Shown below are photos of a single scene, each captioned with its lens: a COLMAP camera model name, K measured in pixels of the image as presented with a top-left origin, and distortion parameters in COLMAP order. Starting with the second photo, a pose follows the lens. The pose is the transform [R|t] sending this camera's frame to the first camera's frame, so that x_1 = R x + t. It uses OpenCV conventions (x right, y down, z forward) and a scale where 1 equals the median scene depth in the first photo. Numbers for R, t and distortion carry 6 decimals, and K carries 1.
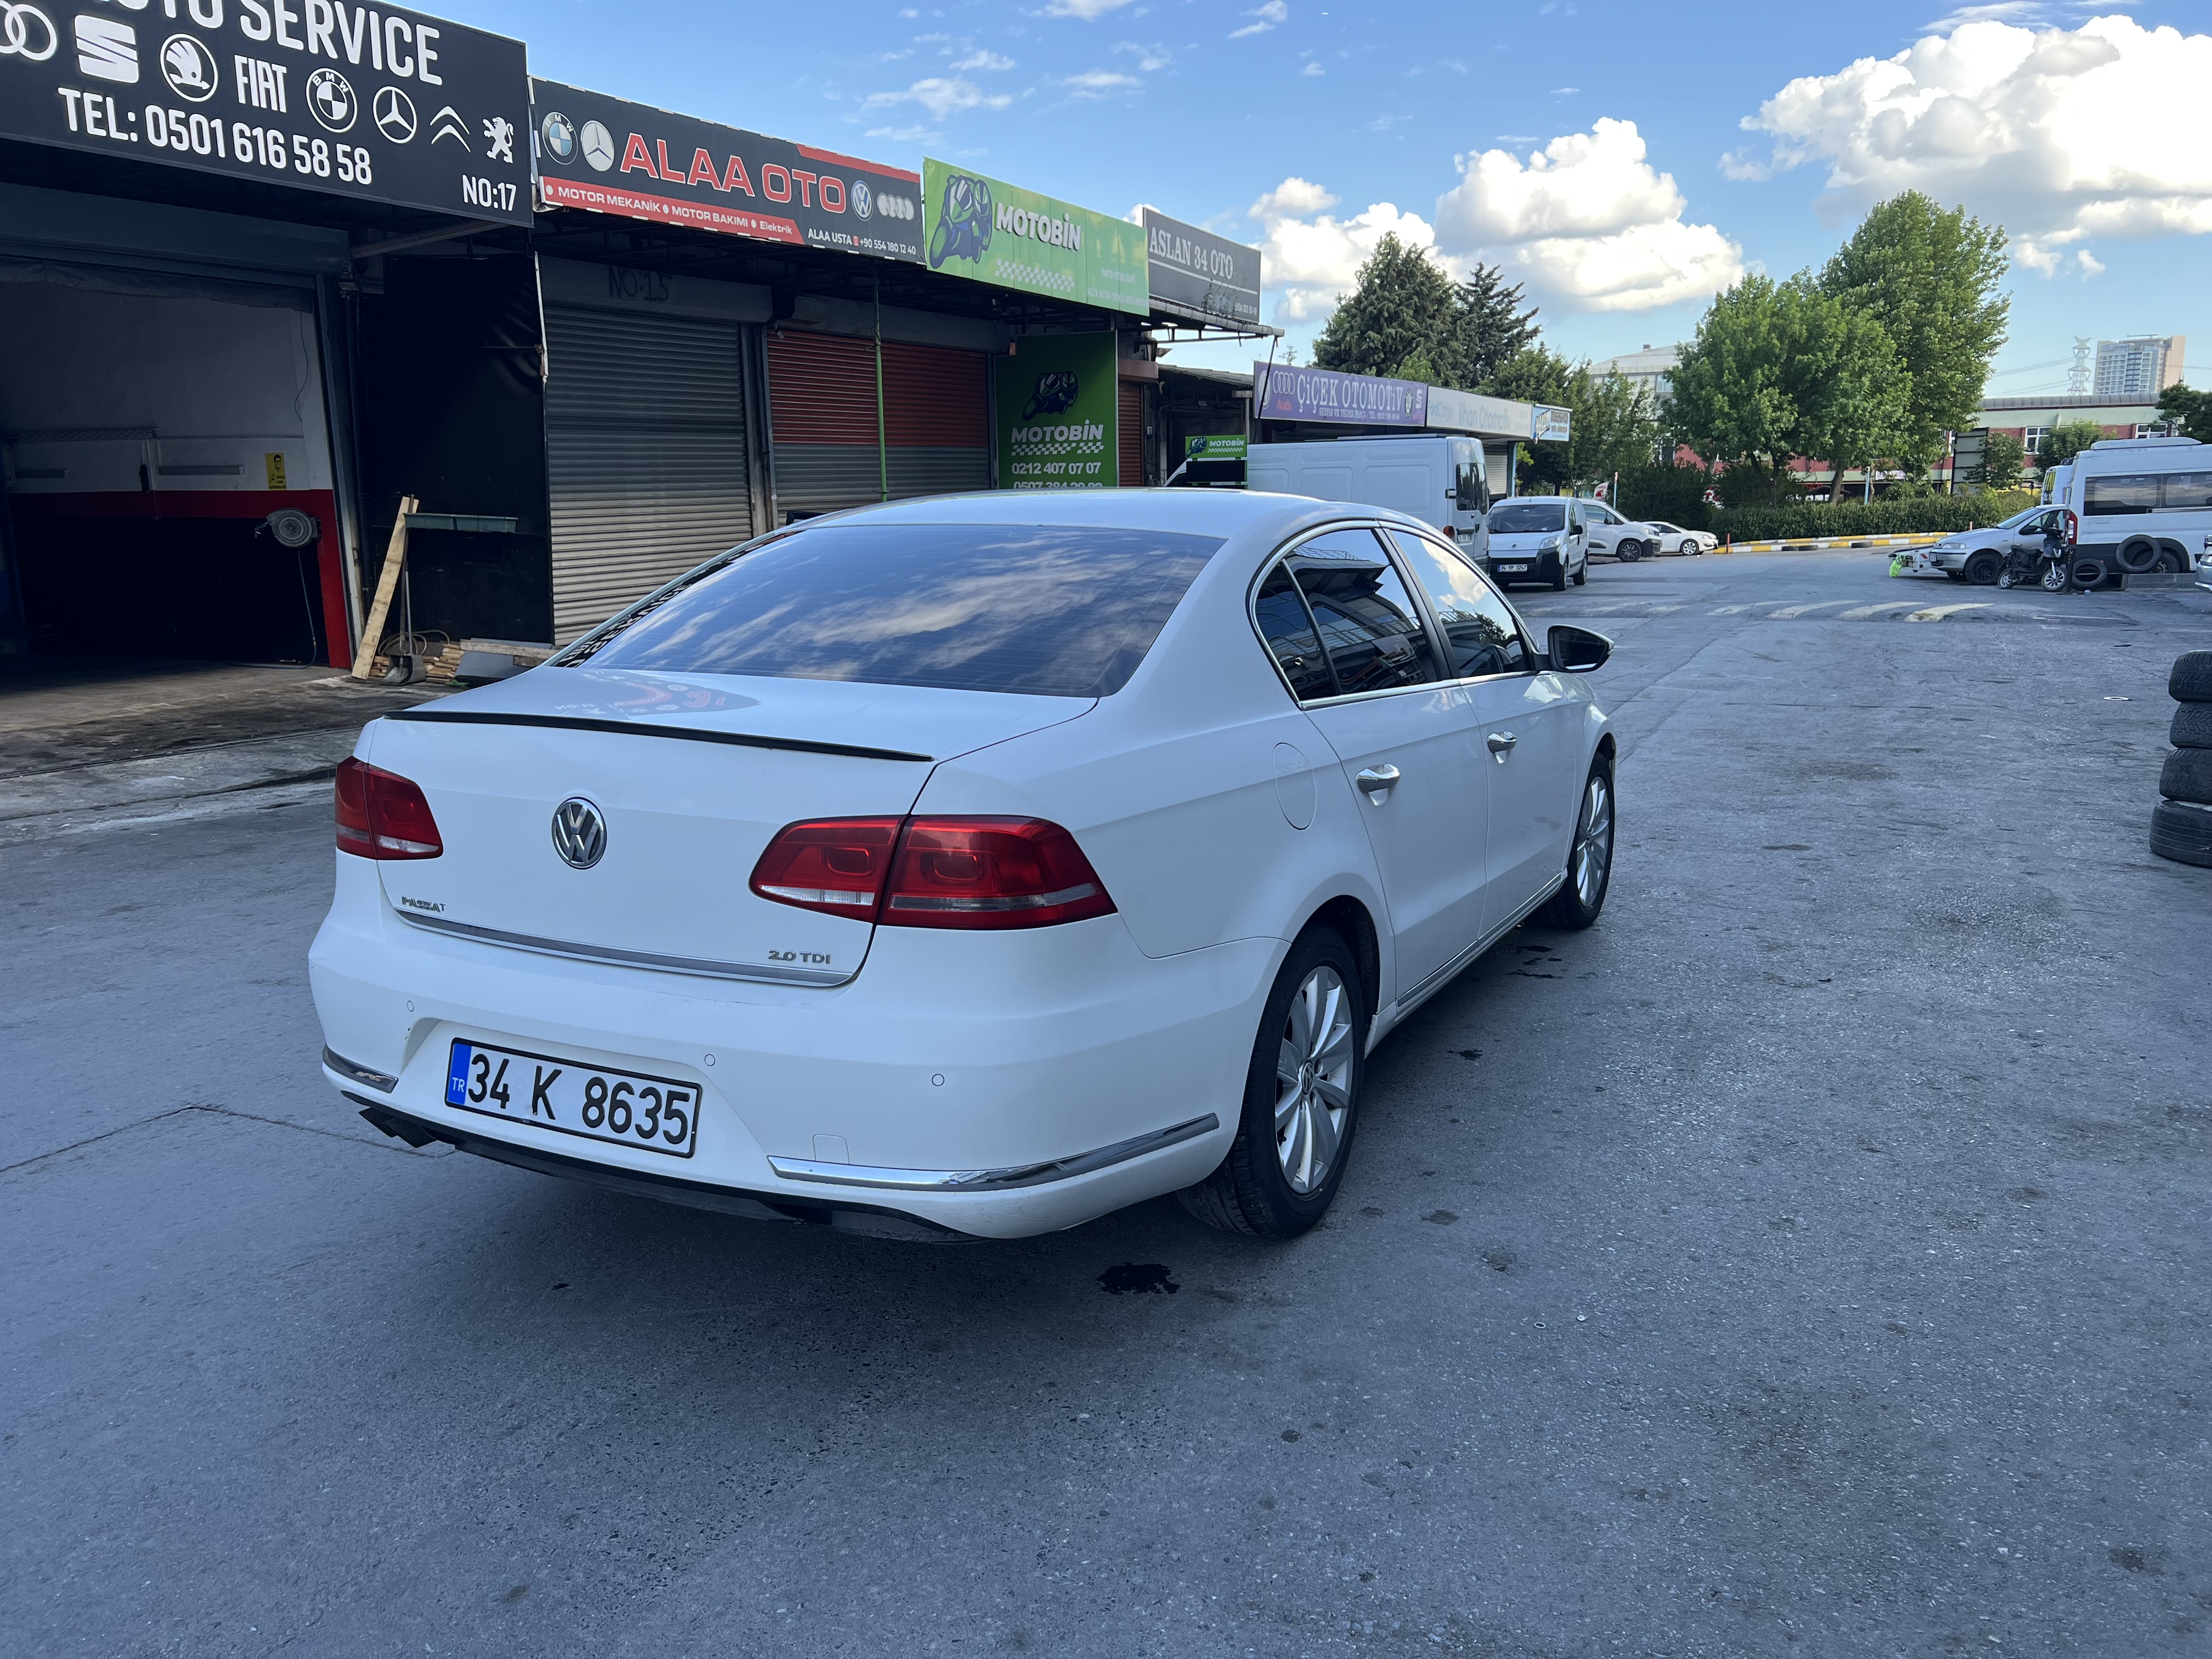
lens RADIAL K [[1645.7, 0, 1126.8], [0, 1645.7, 801.2], [0, 0, 1]] dist [0.050816, -0.046997]
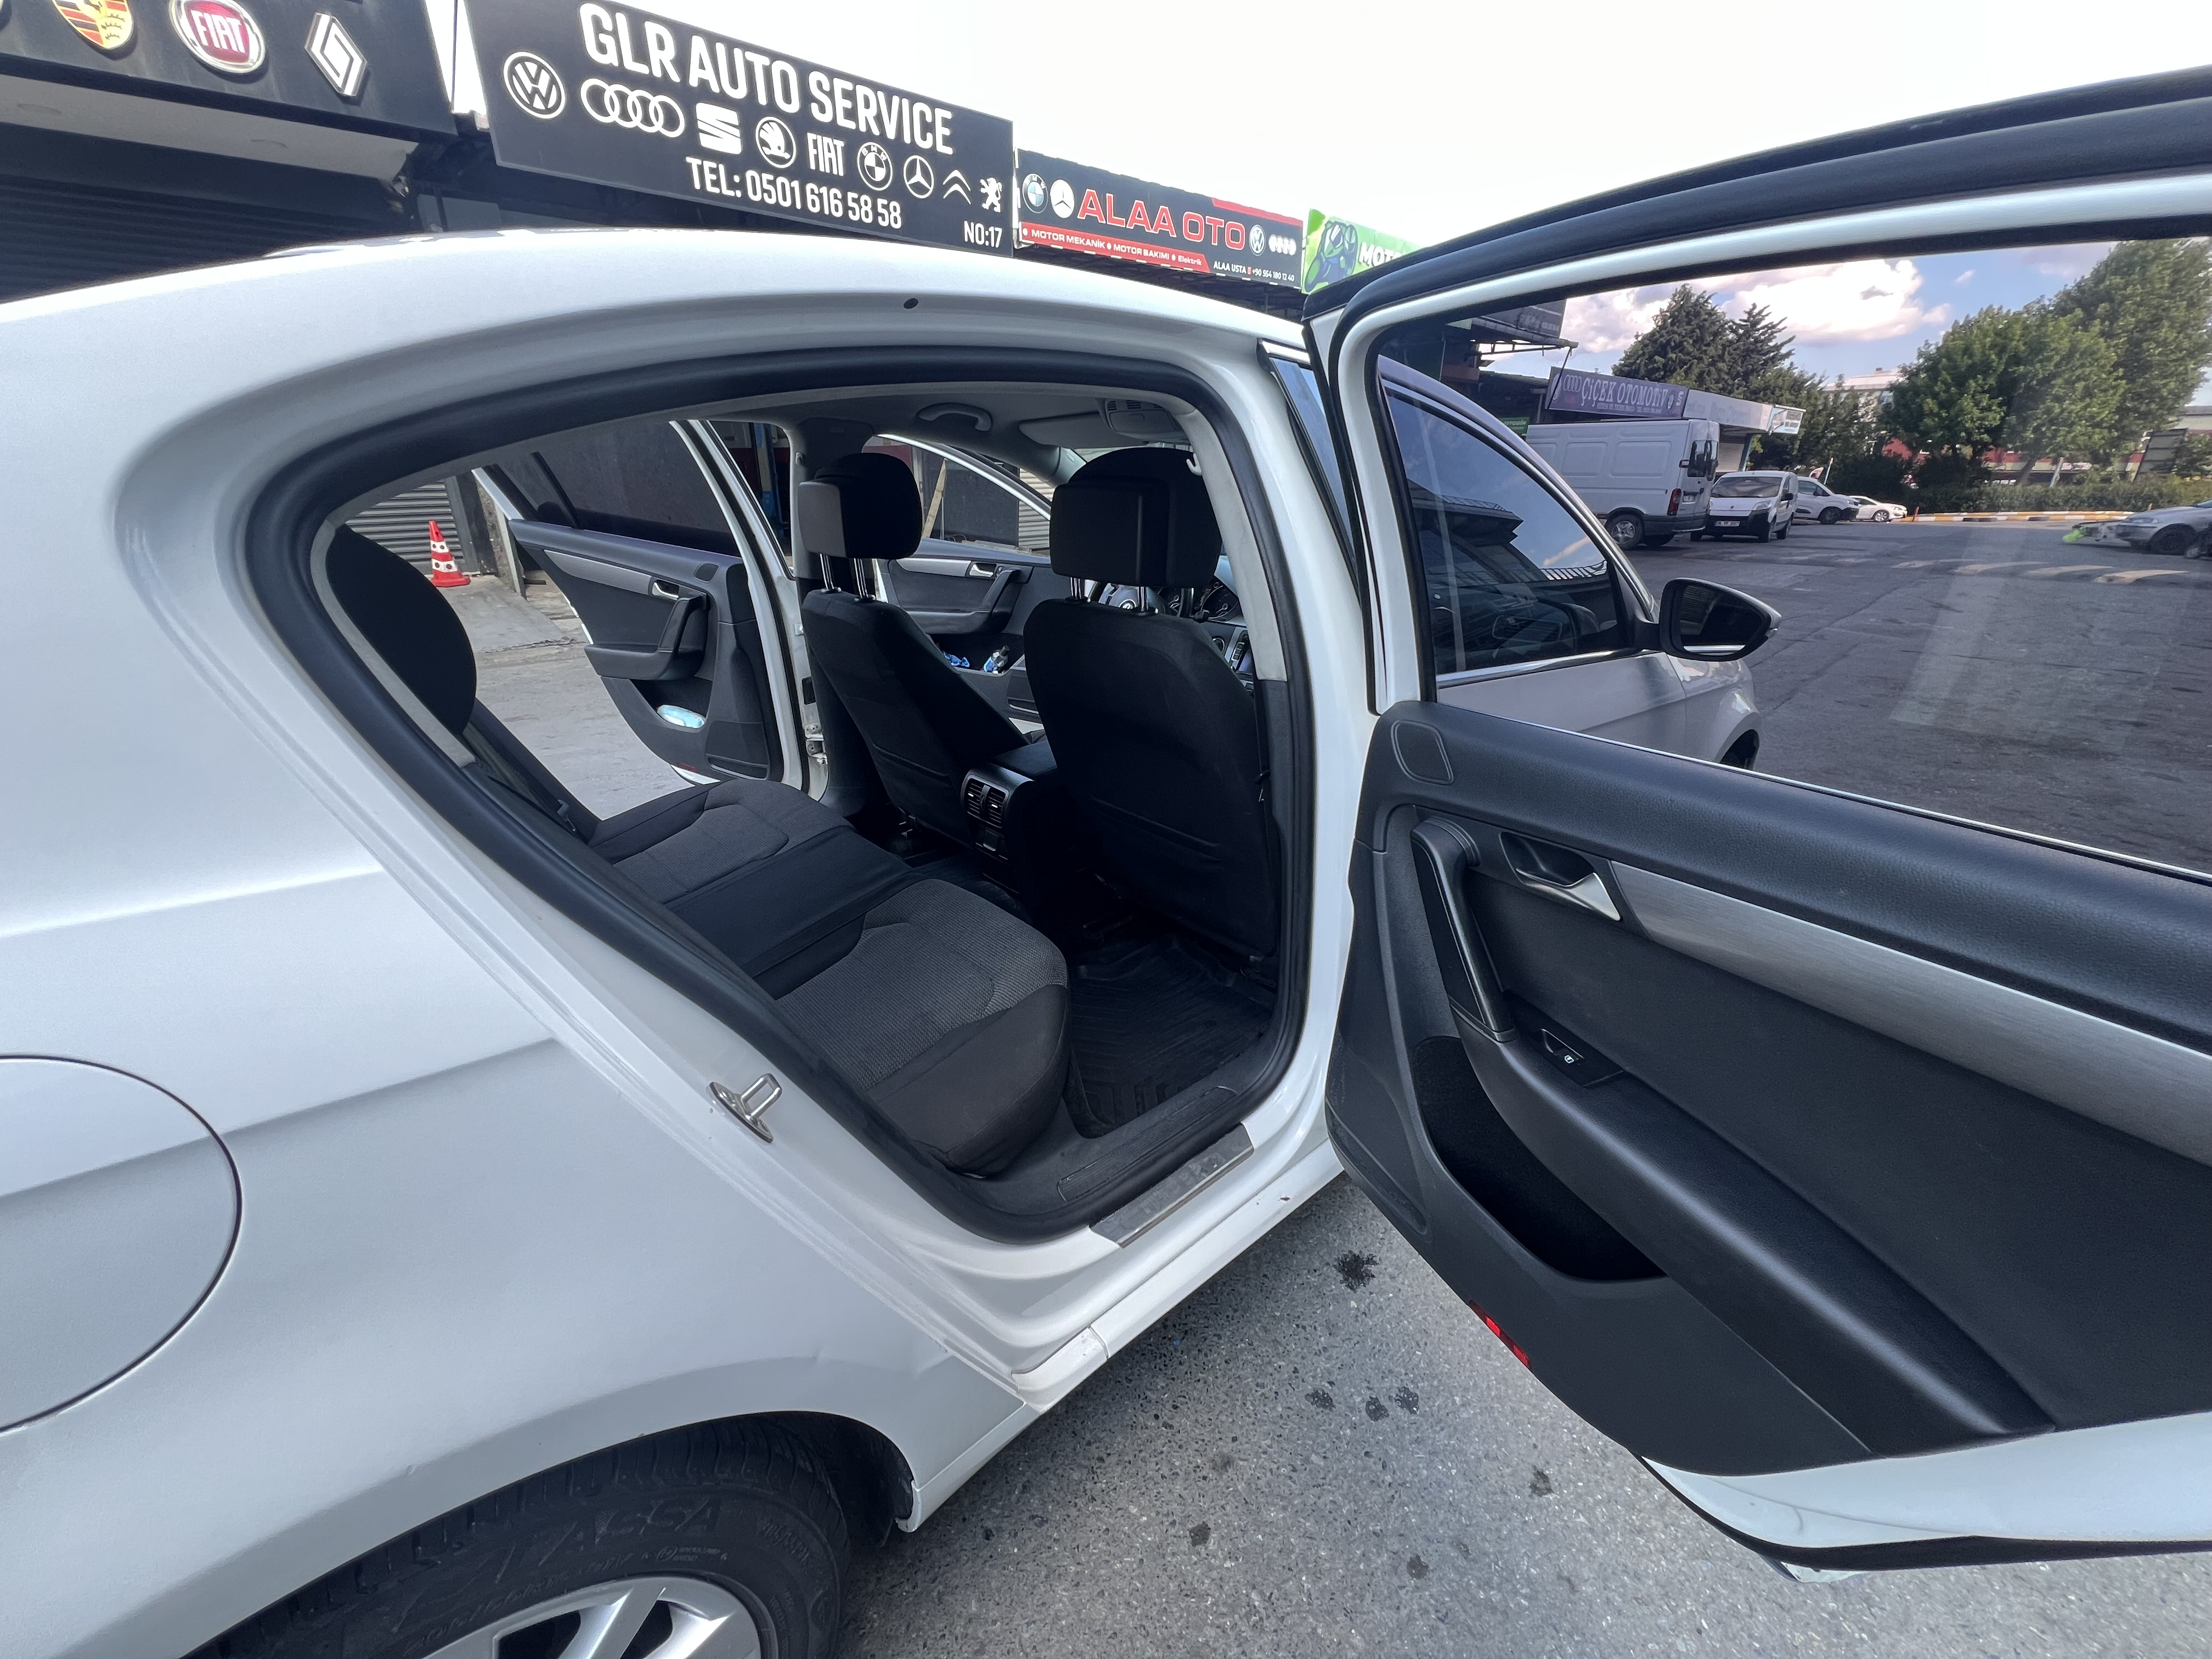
lens RADIAL K [[885.7, 0, 1104.4], [0, 885.7, 817.8], [0, 0, 1]] dist [0.000757, 0.000102]
pose [[0.932820, 0.149024, -0.328084, 0.045846], [-0.083238, 0.974965, 0.206190, -0.017637], [0.350597, -0.165029, 0.921871, 0.152913]]
